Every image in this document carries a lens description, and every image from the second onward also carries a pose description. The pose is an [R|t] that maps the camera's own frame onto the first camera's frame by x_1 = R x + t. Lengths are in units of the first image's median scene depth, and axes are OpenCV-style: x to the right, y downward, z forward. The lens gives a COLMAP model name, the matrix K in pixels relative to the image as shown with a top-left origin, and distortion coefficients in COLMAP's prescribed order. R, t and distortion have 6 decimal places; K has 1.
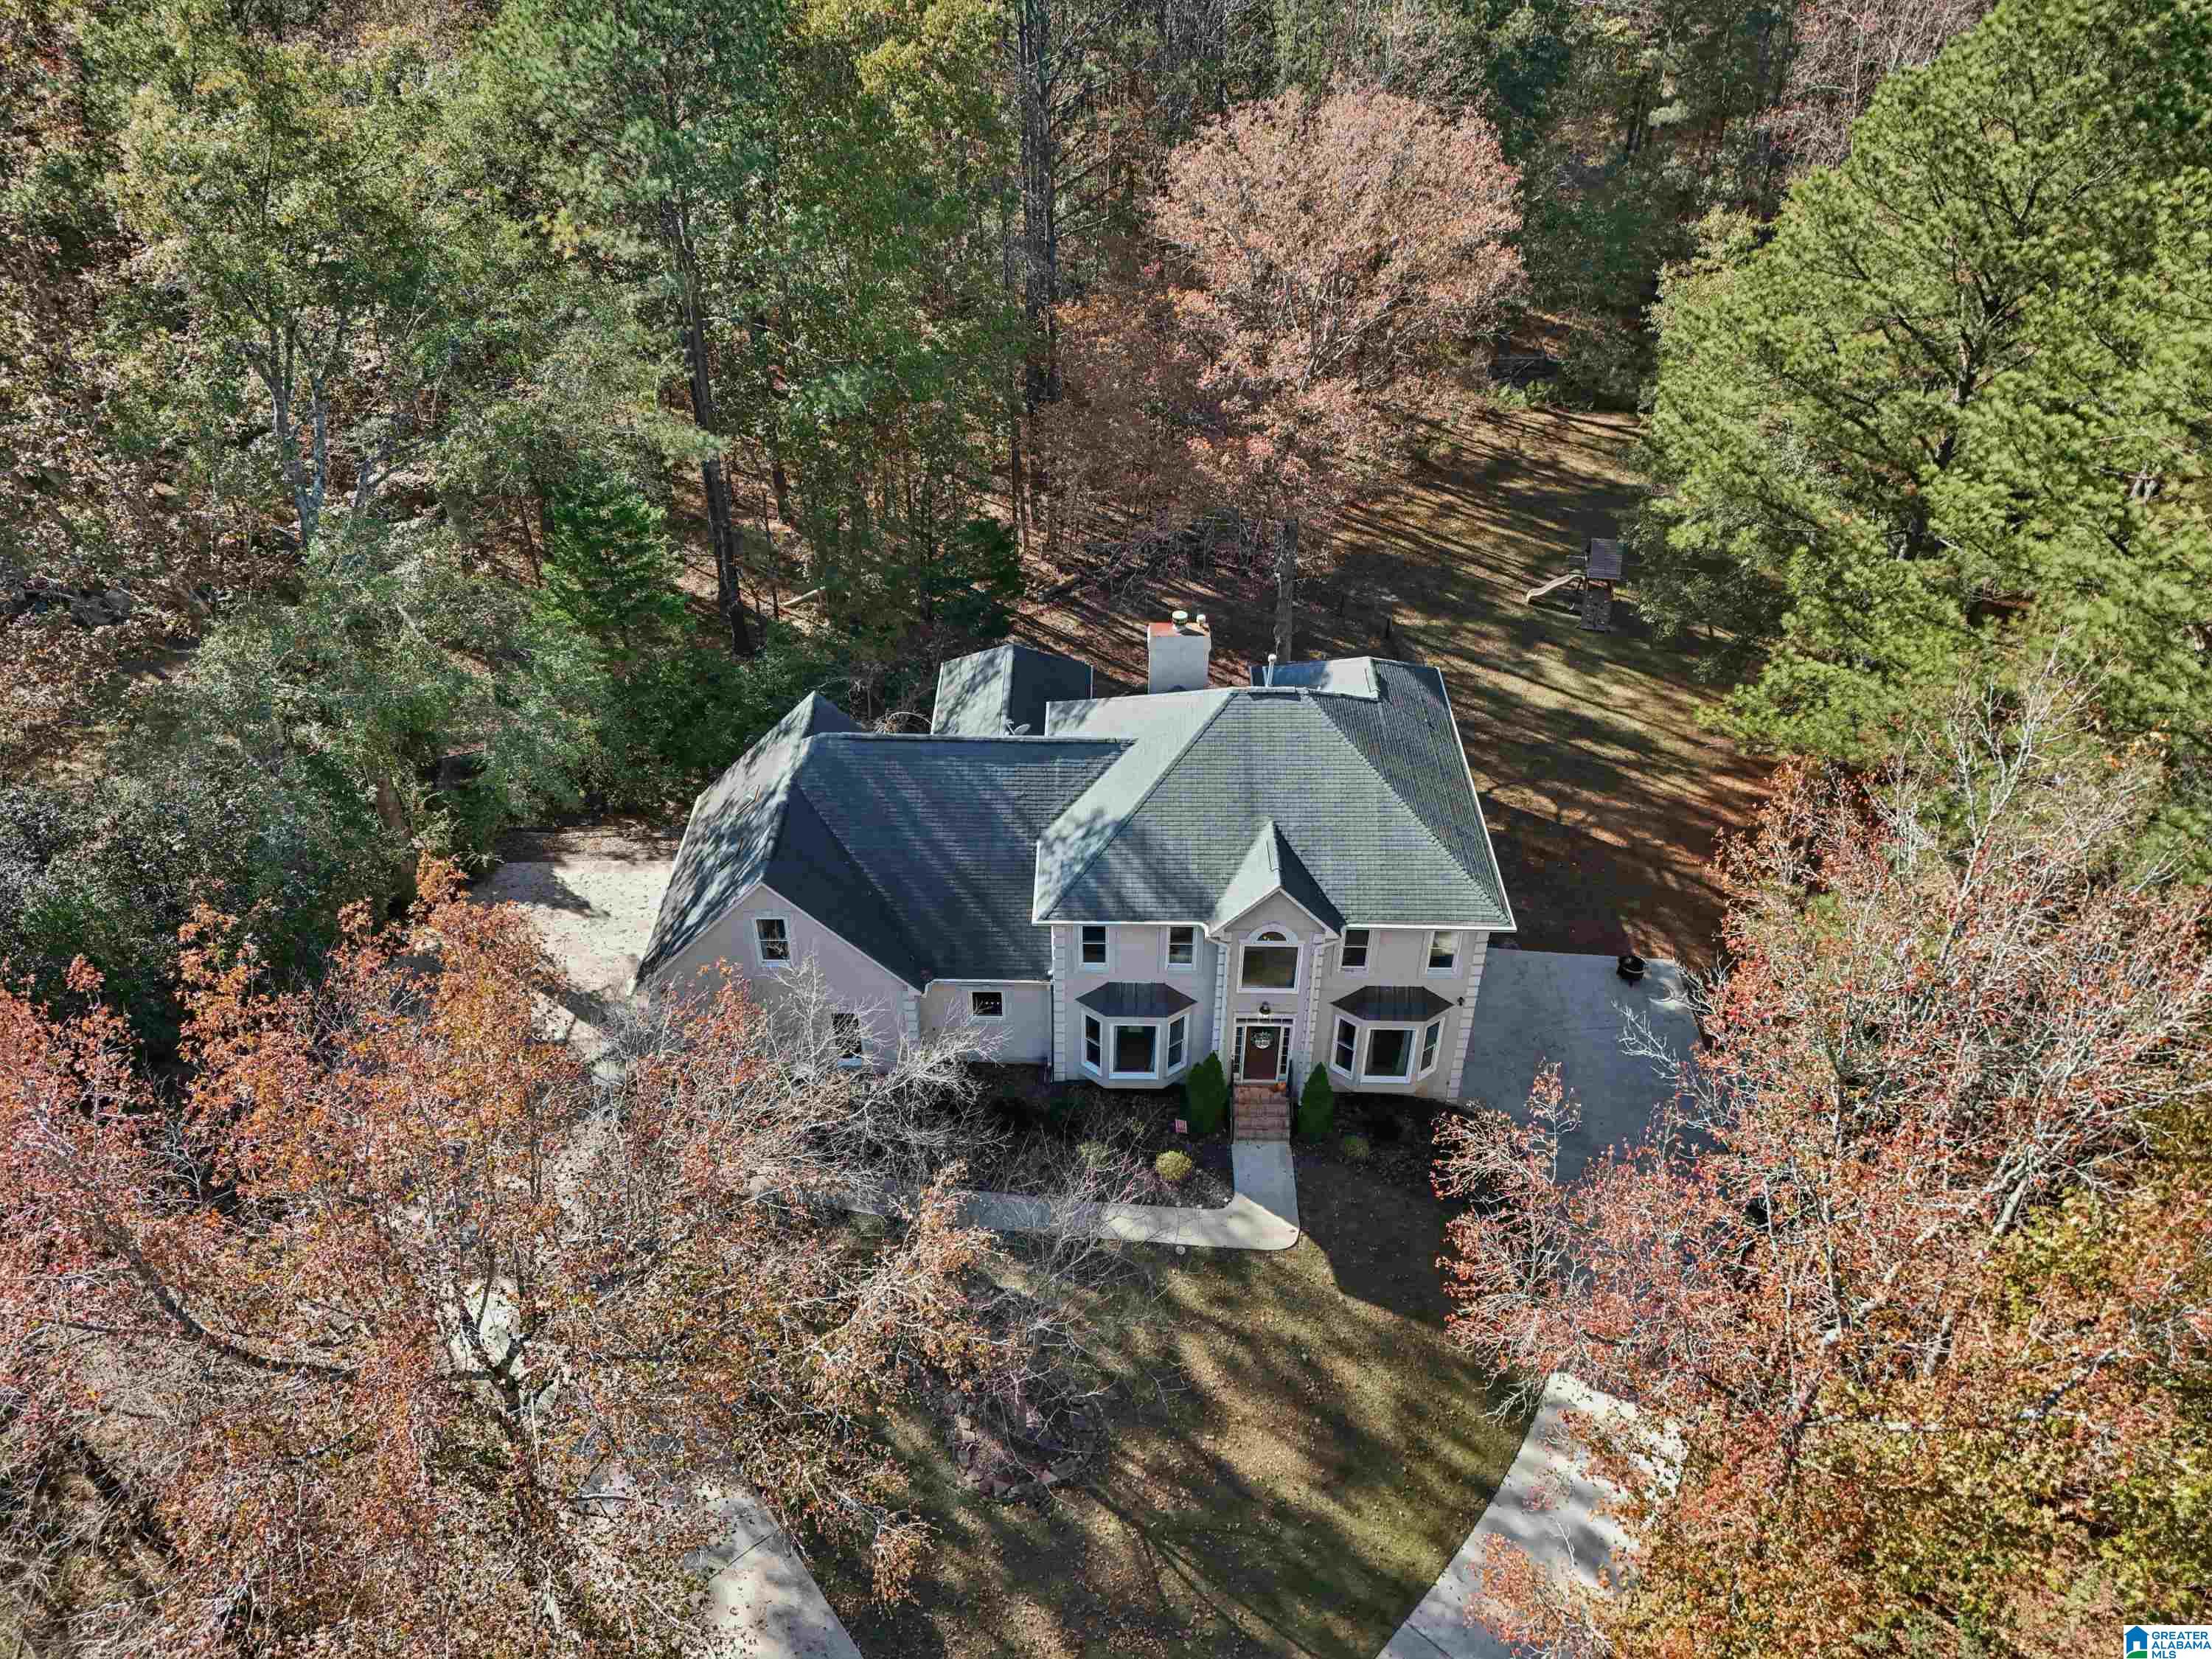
lens RADIAL K [[1574.2, 0, 1107.6], [0, 1574.2, 811.3], [0, 0, 1]] dist [0.086119, -0.060695]
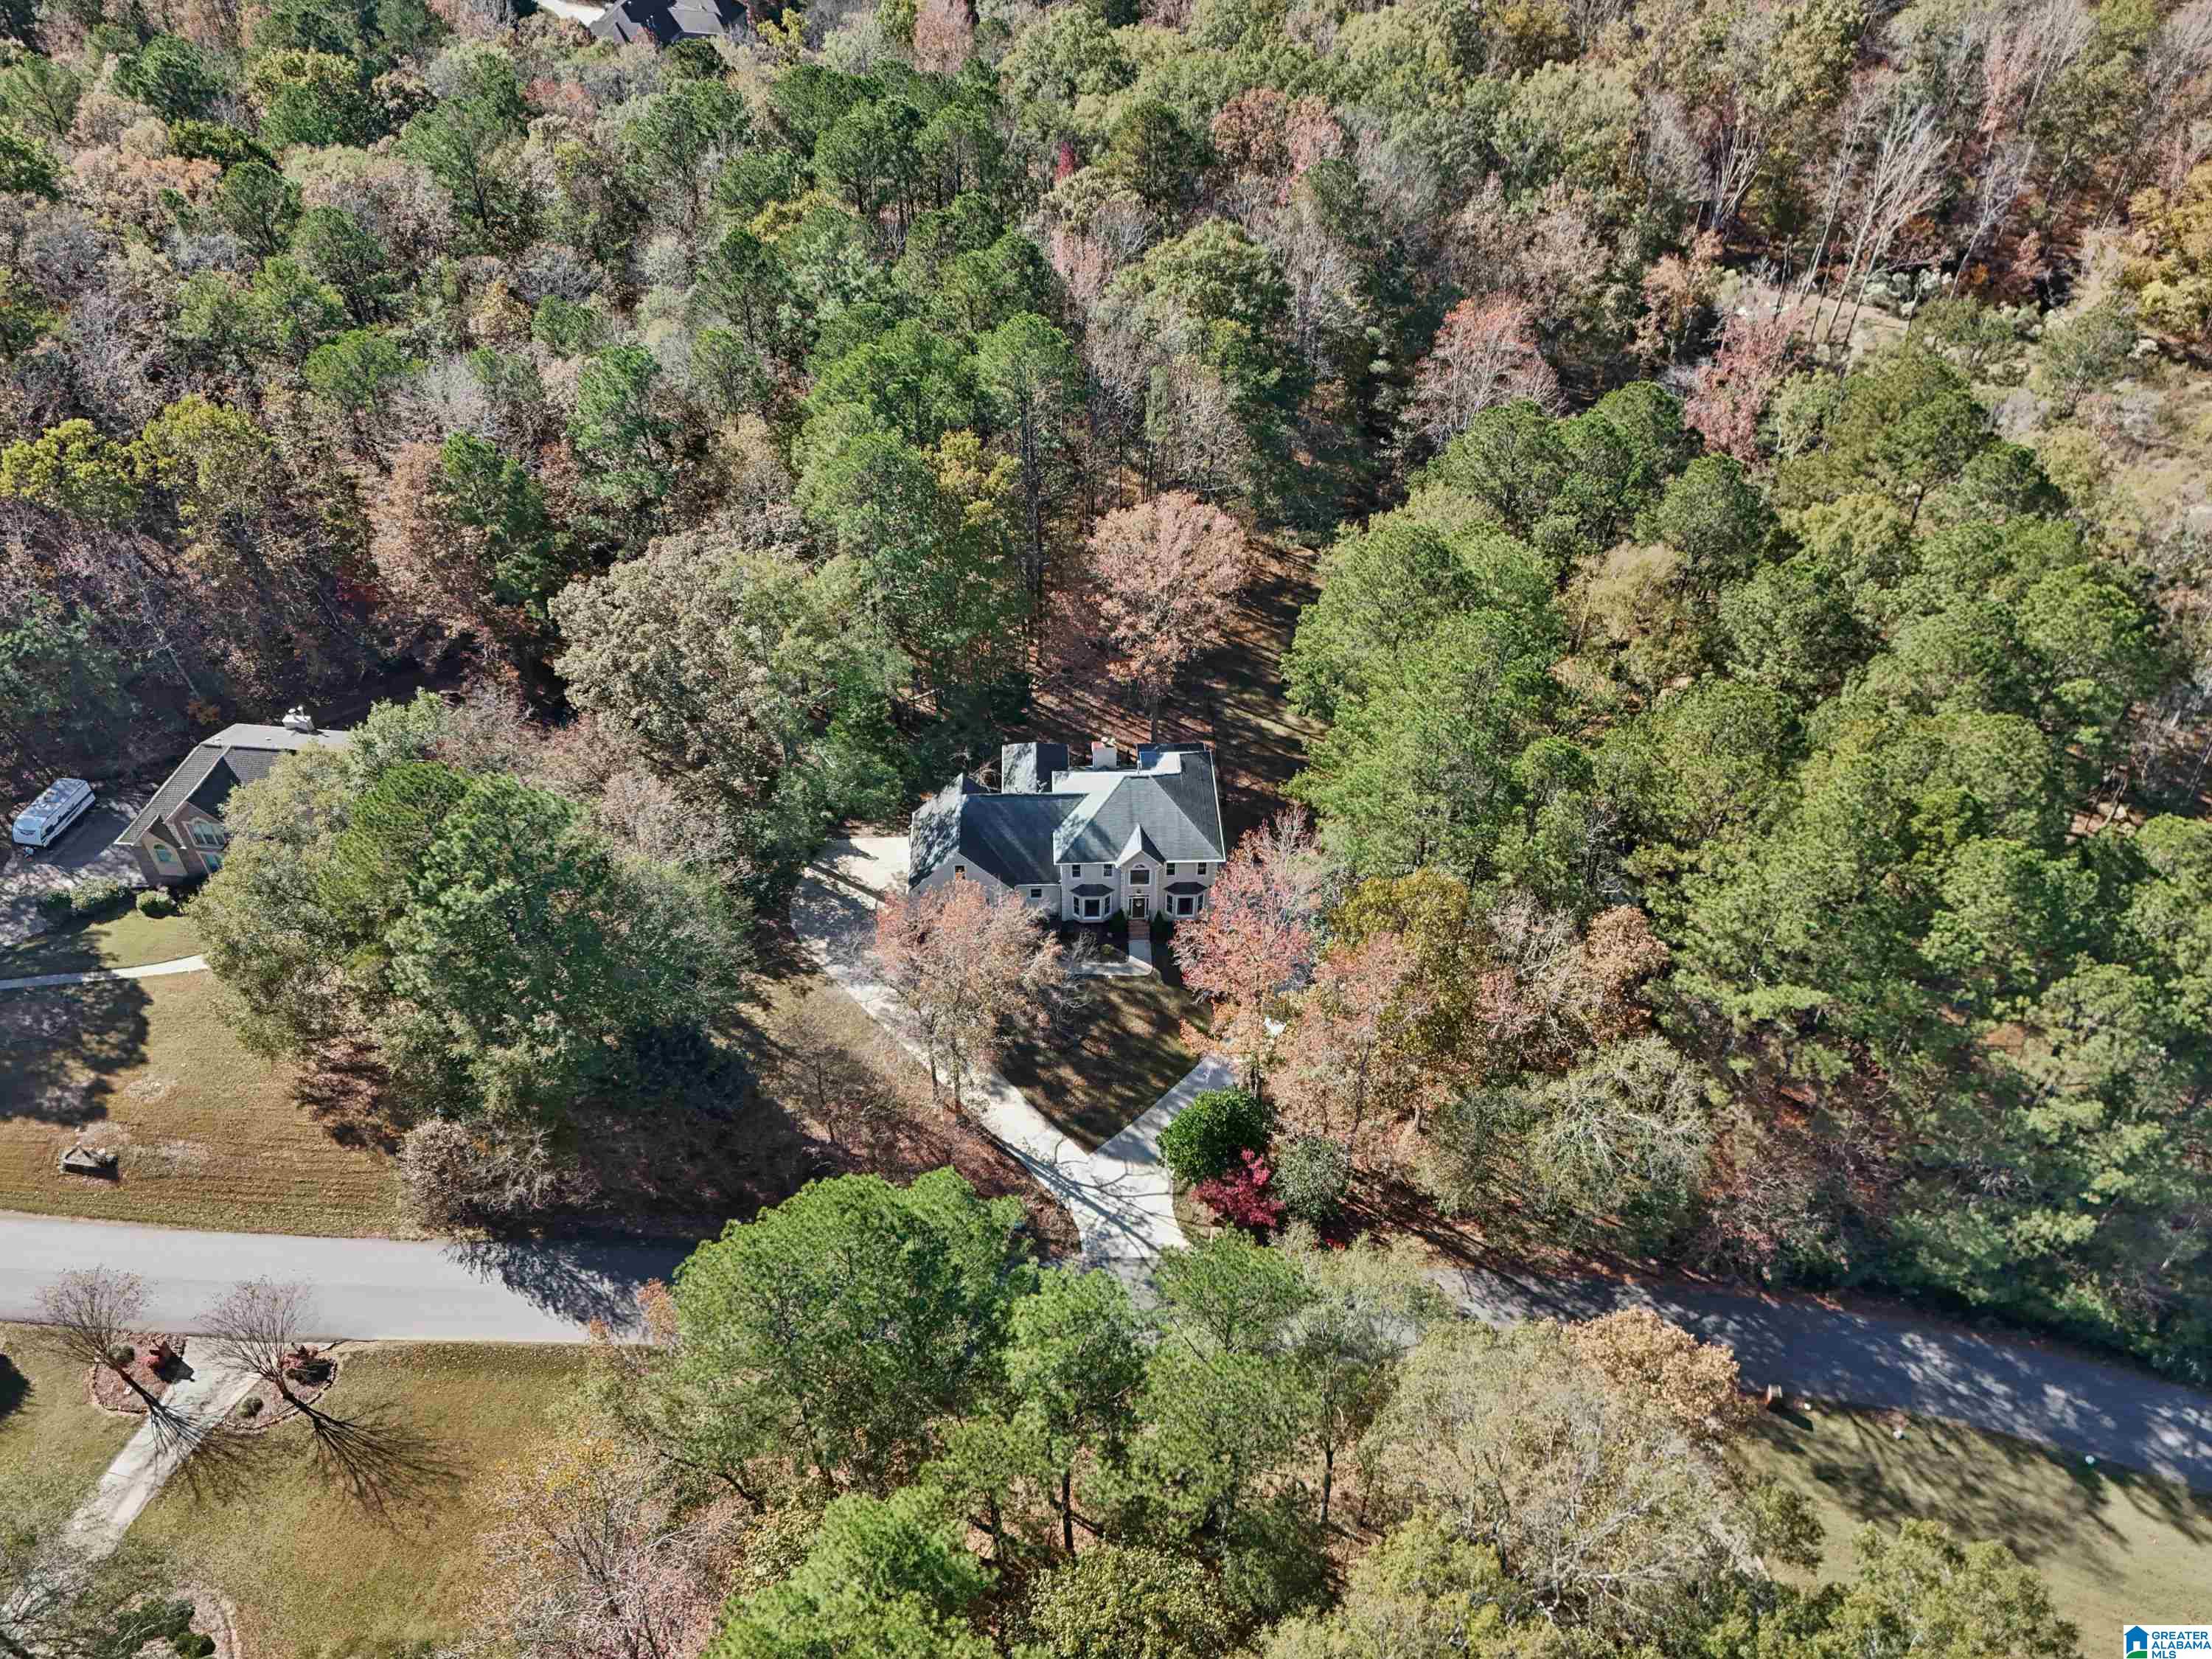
lens RADIAL K [[1596.5, 0, 1104.0], [0, 1596.5, 818.6], [0, 0, 1]] dist [0.071364, -0.055612]
pose [[0.998931, -0.031148, 0.034146, -0.051052], [0.027834, 0.995223, 0.093574, -0.257370], [-0.036898, -0.092523, 0.995027, -1.710130]]
